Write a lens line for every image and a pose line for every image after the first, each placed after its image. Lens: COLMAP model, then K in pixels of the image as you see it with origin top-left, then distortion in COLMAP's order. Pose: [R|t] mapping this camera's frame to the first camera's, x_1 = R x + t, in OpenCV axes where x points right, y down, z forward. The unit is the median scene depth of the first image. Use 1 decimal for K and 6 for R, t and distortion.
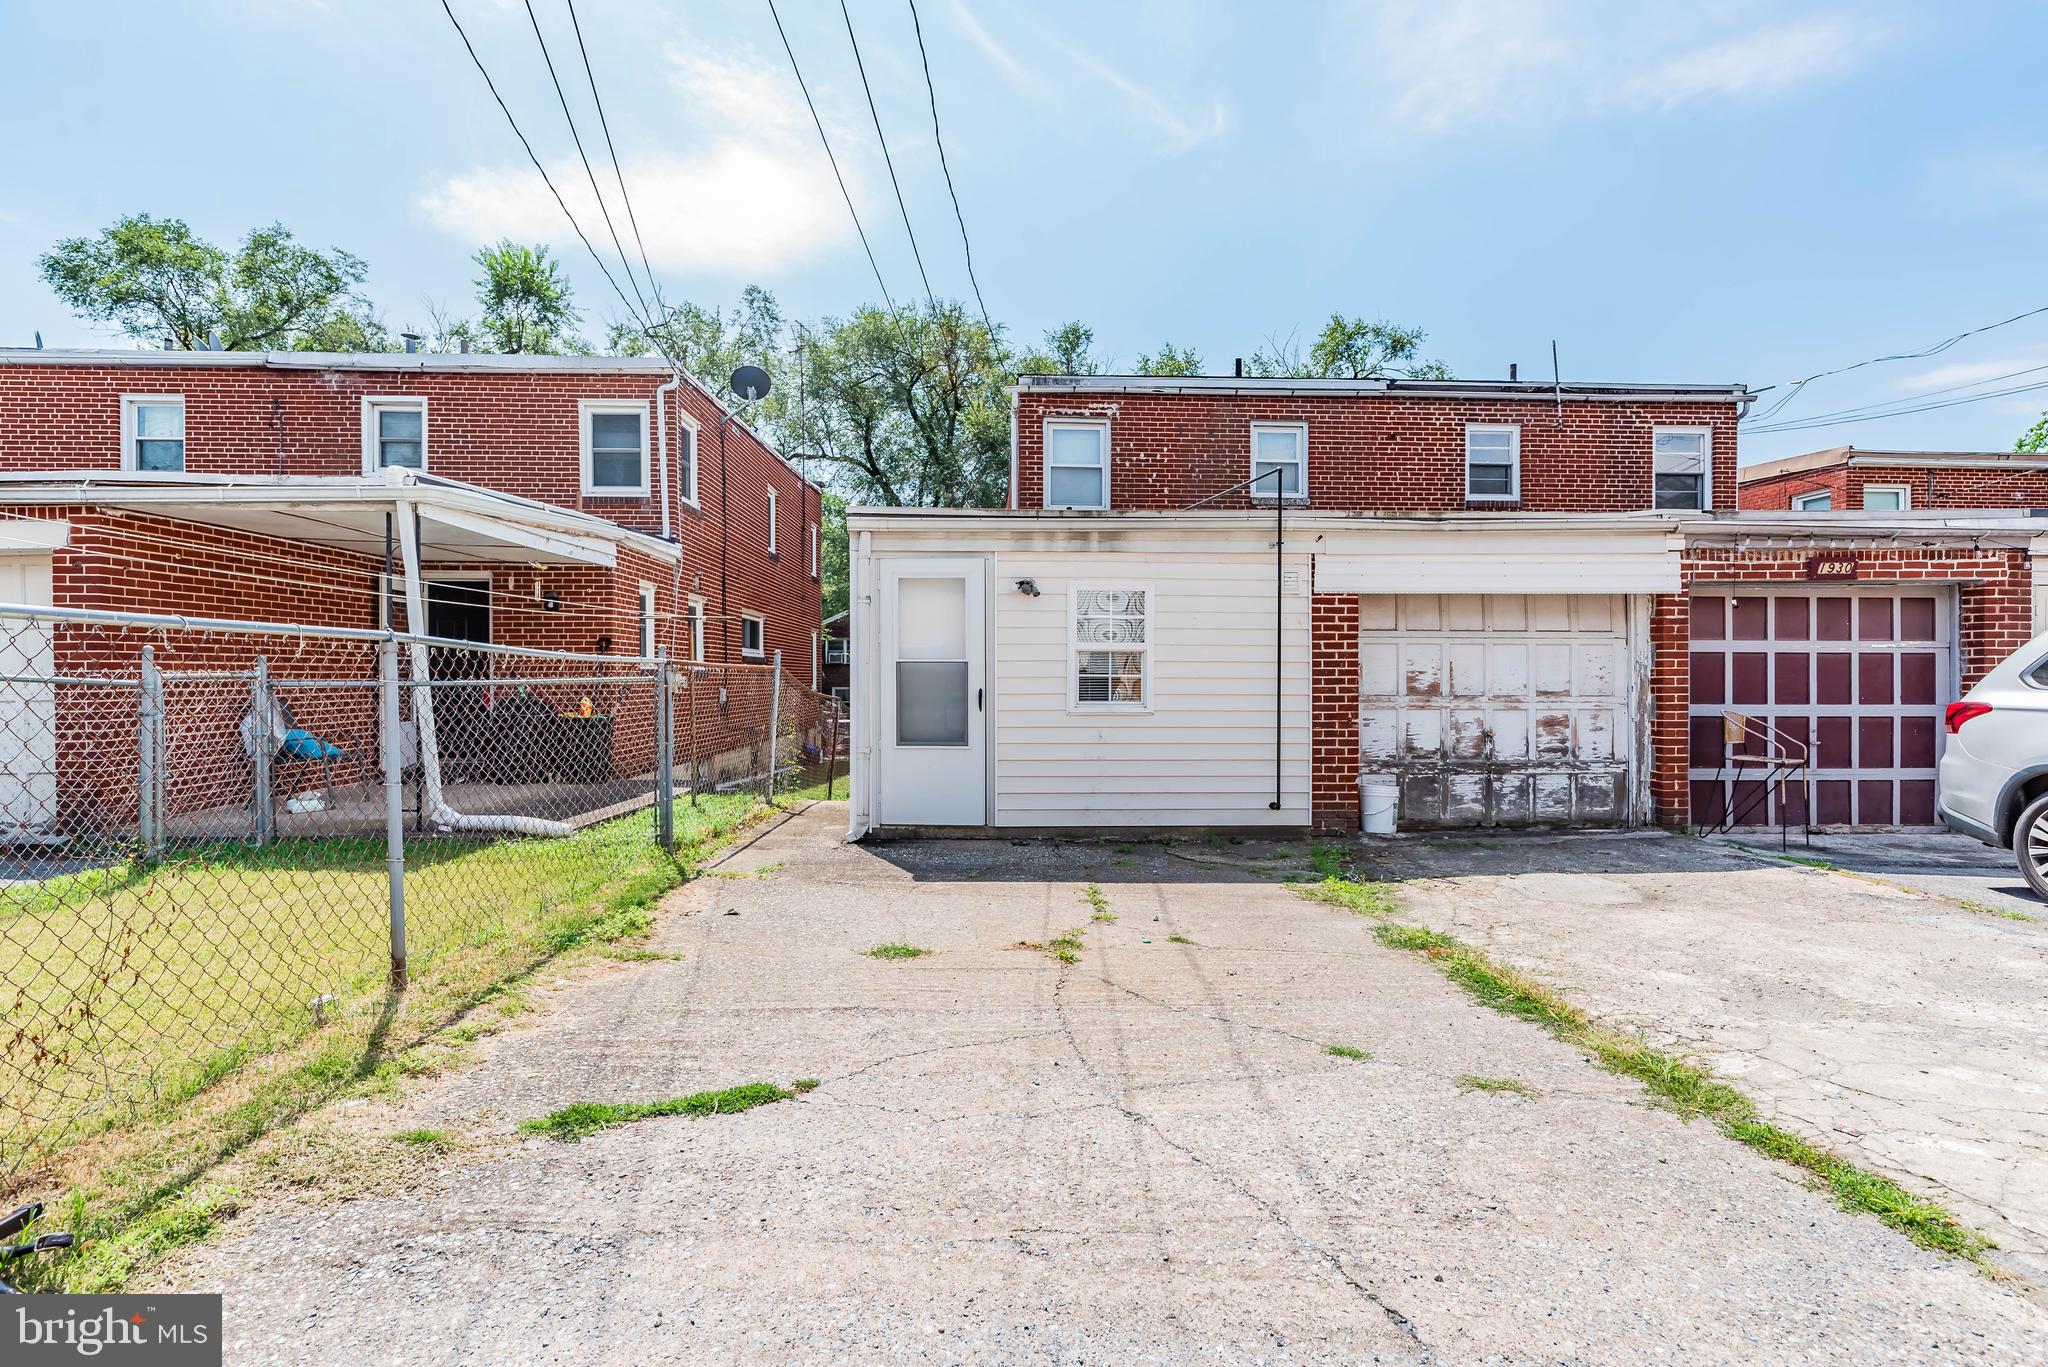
lens RADIAL K [[999.1, 0, 1044.0], [0, 999.1, 678.1], [0, 0, 1]] dist [0.000327, -0.000082]
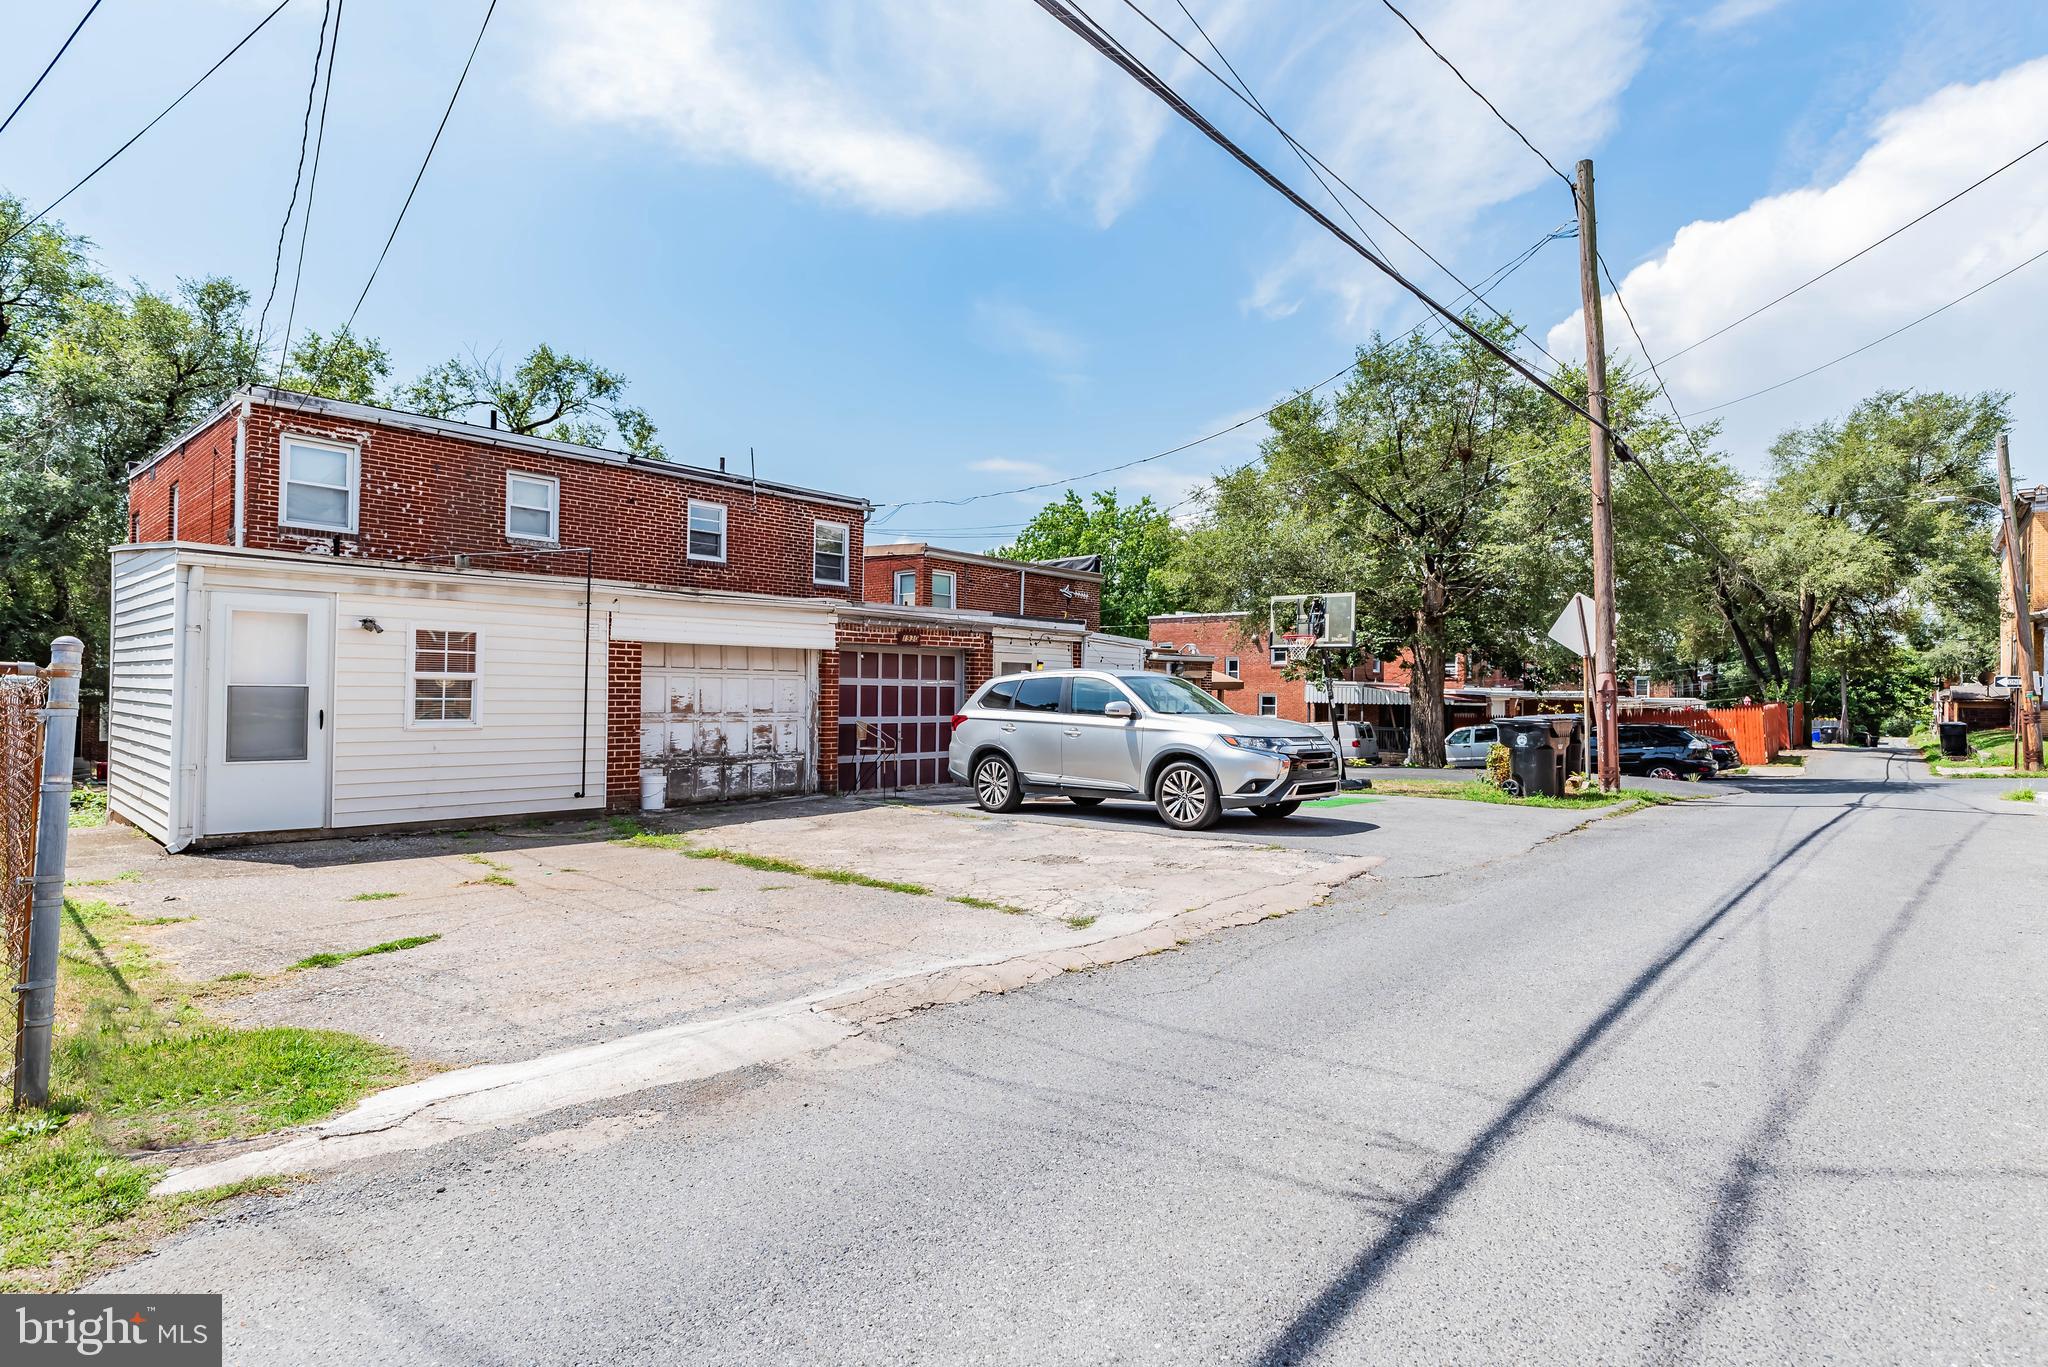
lens RADIAL K [[999.1, 0, 1044.0], [0, 999.1, 678.1], [0, 0, 1]] dist [0.000327, -0.000082]
pose [[0.704603, 0.017363, 0.709389, -0.277722], [-0.009586, 0.999842, -0.014950, -0.016033], [-0.709537, 0.003734, 0.704659, -0.390792]]
